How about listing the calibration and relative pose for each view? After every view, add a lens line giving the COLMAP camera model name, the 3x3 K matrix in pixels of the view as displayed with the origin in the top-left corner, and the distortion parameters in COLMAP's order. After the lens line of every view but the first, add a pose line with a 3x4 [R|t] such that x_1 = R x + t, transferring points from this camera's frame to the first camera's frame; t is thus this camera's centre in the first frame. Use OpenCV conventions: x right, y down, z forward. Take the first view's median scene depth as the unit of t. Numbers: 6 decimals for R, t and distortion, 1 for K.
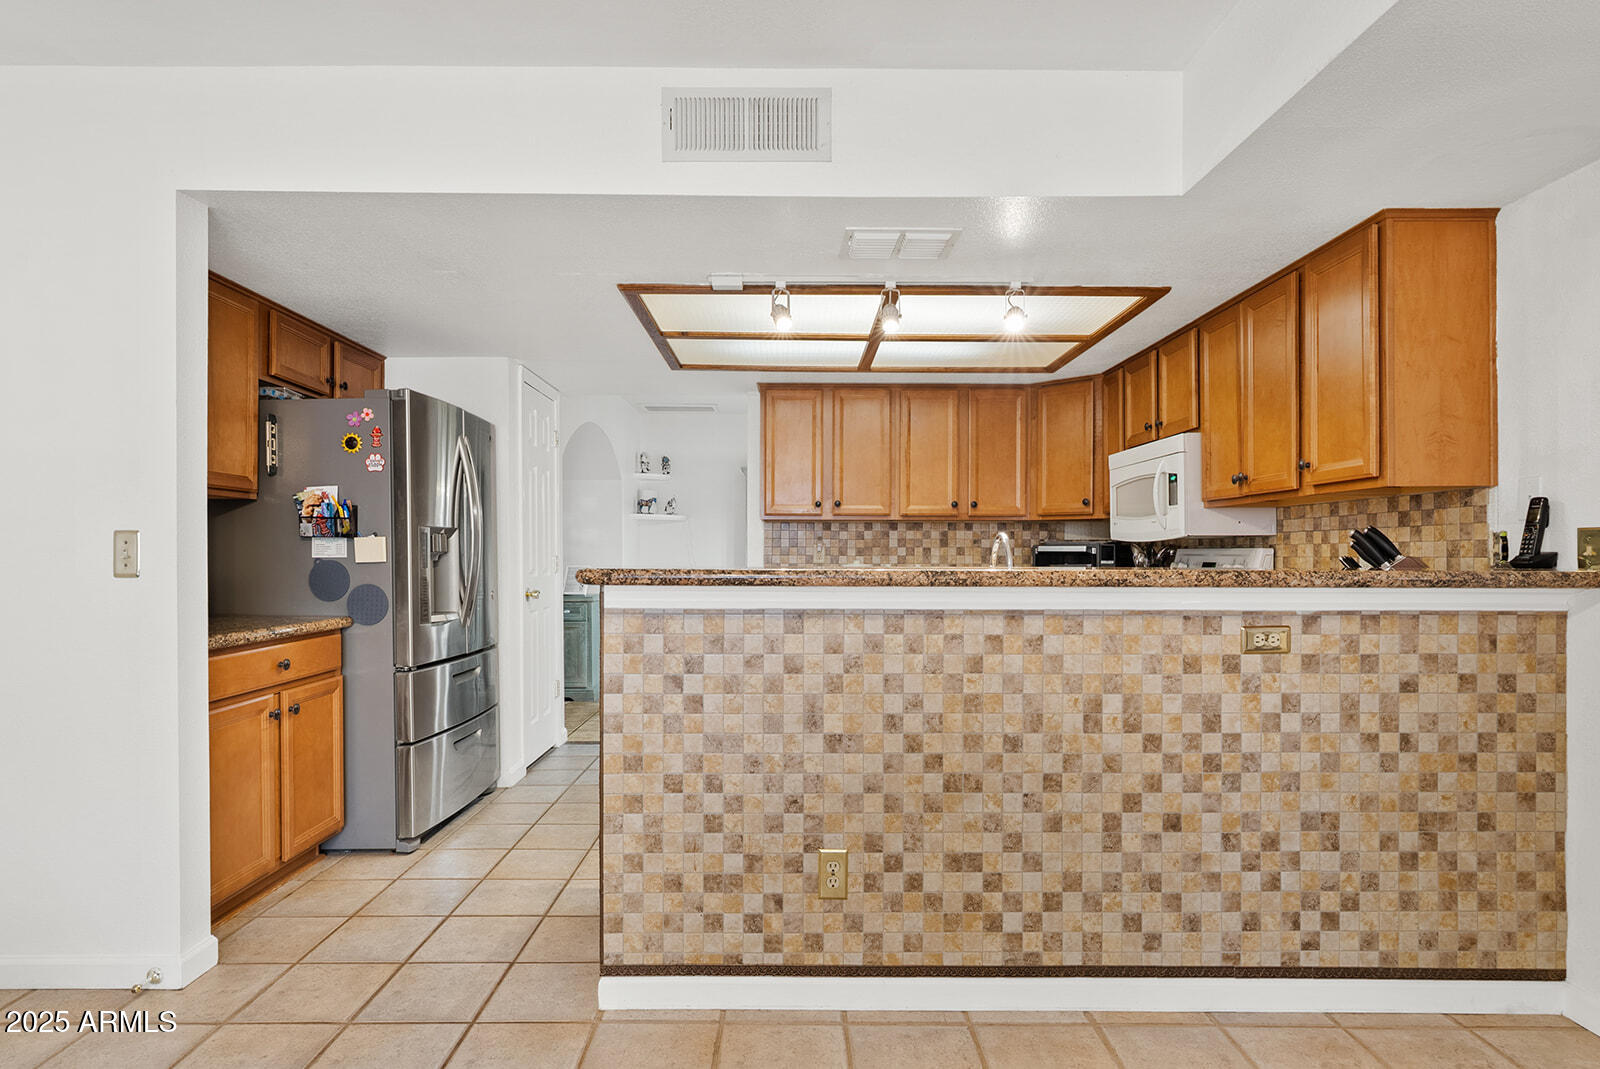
lens RADIAL K [[852.0, 0, 792.6], [0, 852.0, 549.2], [0, 0, 1]] dist [-0.001866, 0.000143]
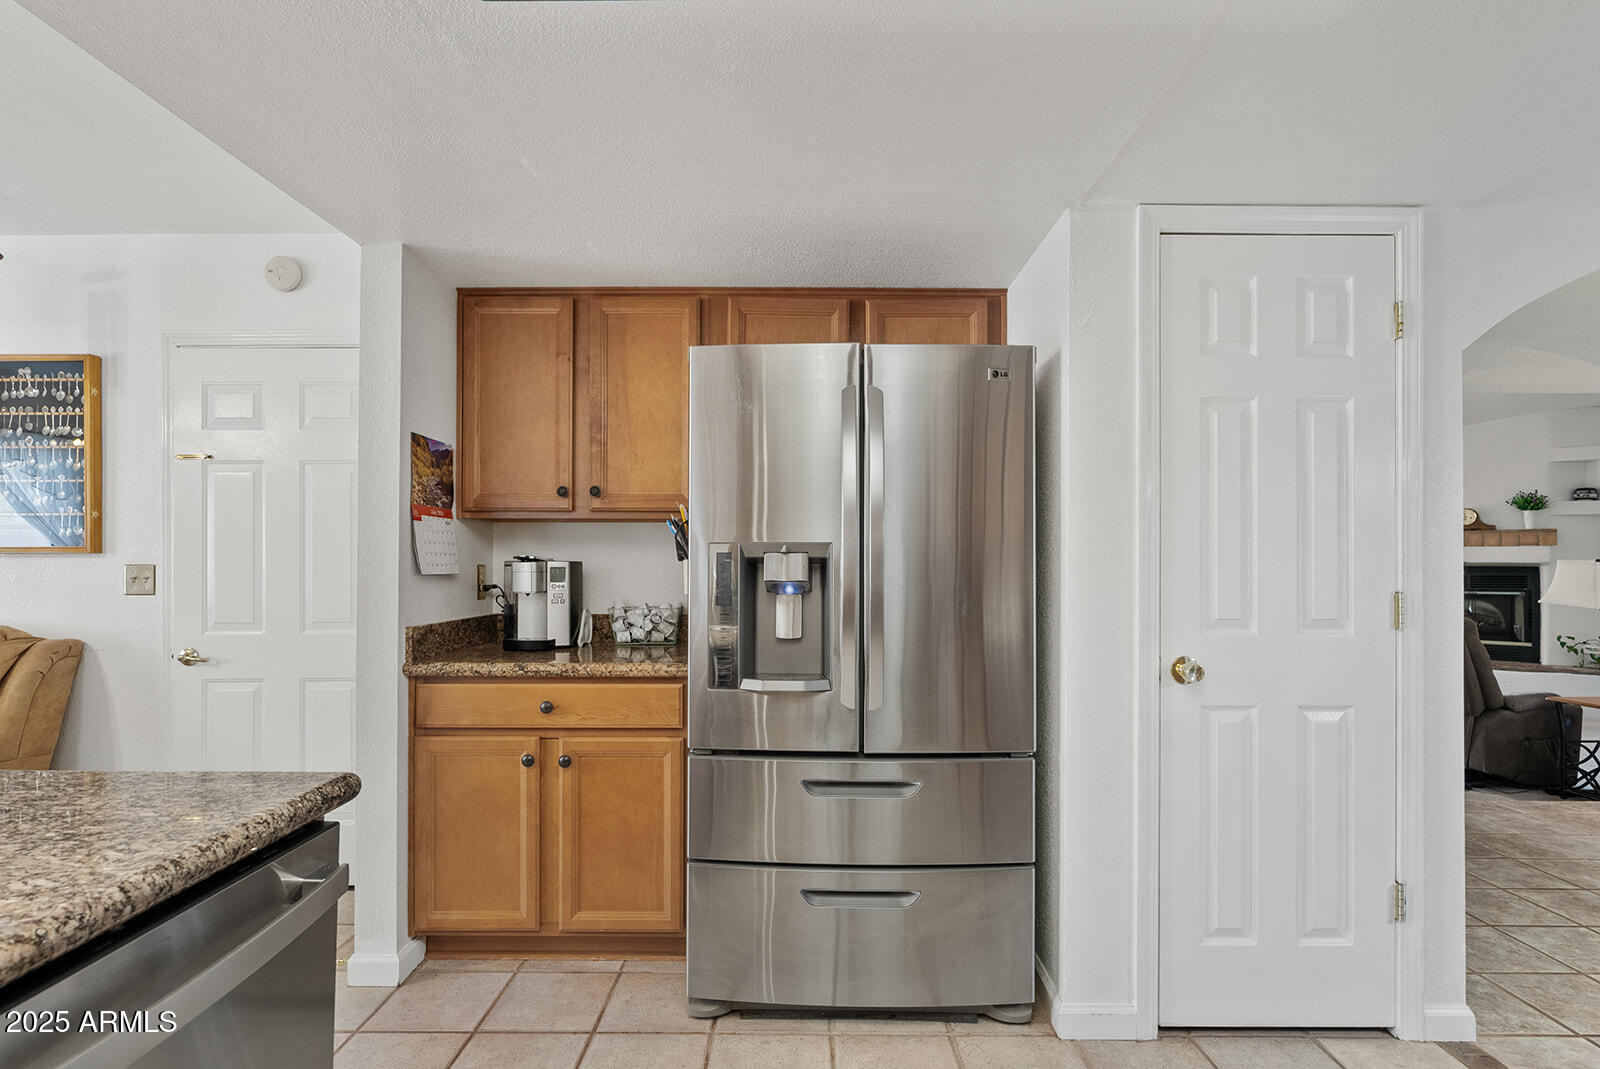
lens RADIAL K [[788.6, 0, 800.2], [0, 788.6, 566.1], [0, 0, 1]] dist [-0.000452, 0.000111]
pose [[-0.012342, -0.000454, -0.999924, 0.282818], [0.003048, 0.999995, -0.000492, -0.012502], [0.999919, -0.003054, -0.012341, 1.646001]]
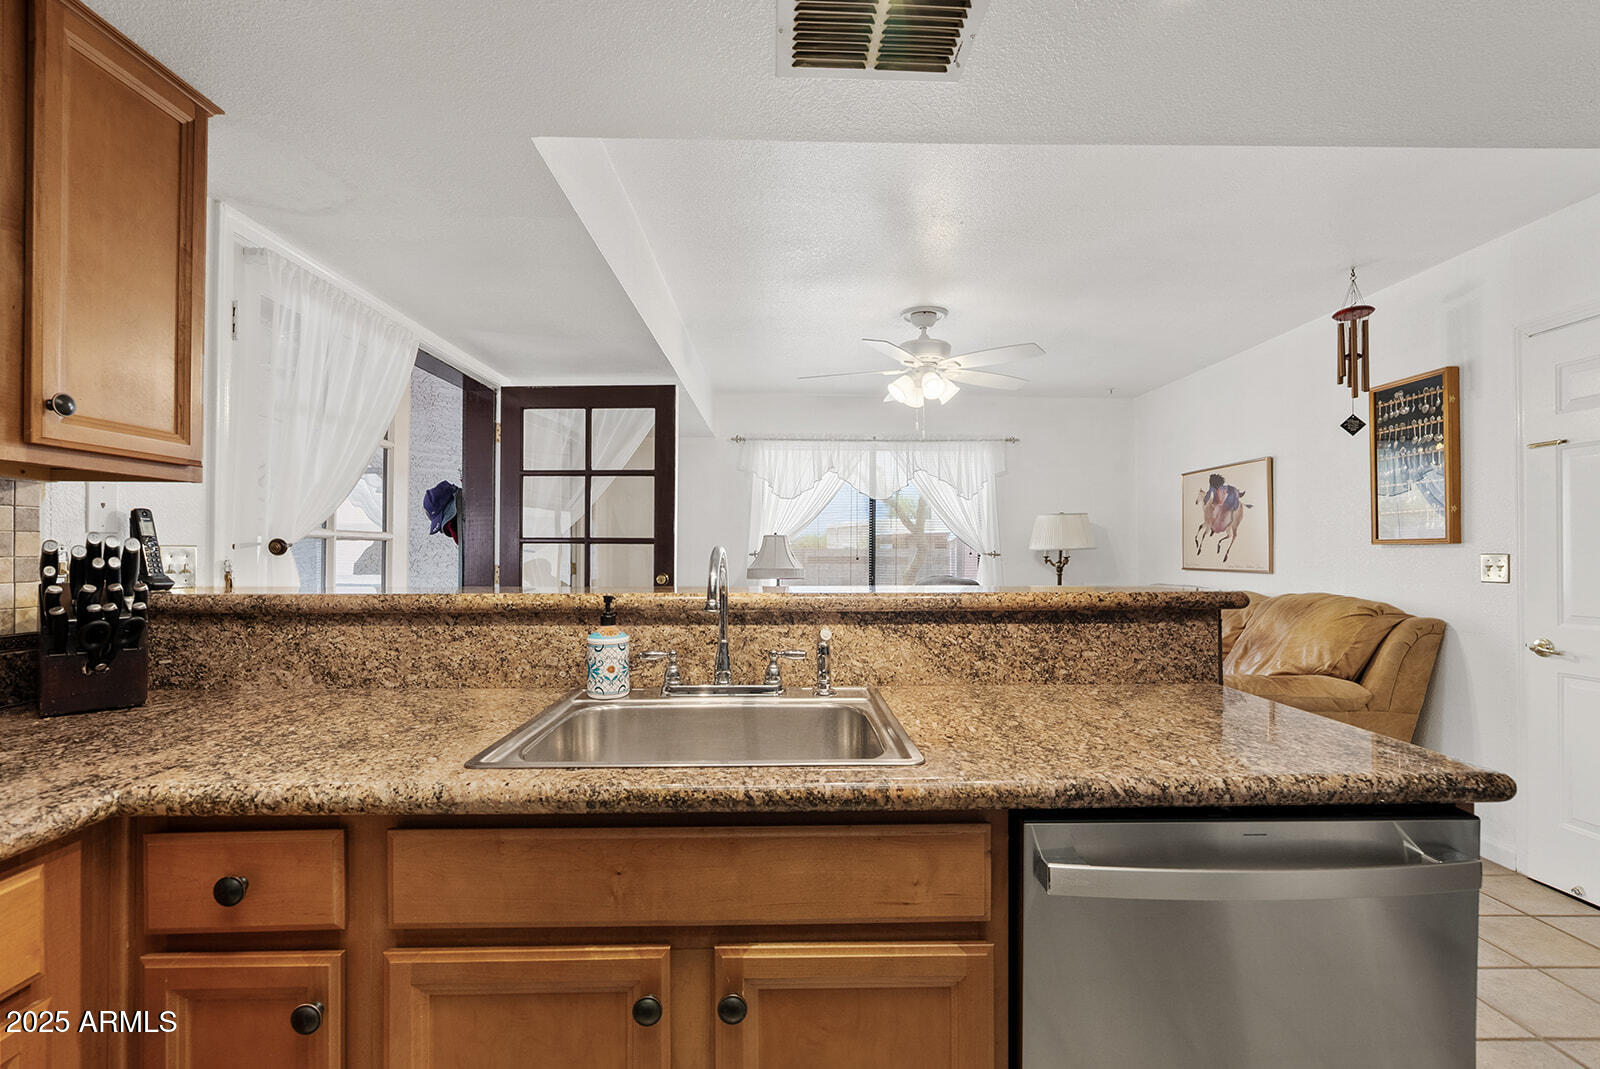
lens RADIAL K [[731.4, 0, 800.0], [0, 731.4, 534.5], [0, 0, 1]] dist [-0.001999, -0.000192]
pose [[-0.999901, -0.005976, -0.012756, 0.212900], [-0.005642, 0.999643, -0.026098, -0.012426], [0.012907, -0.026024, -0.999578, 1.798540]]
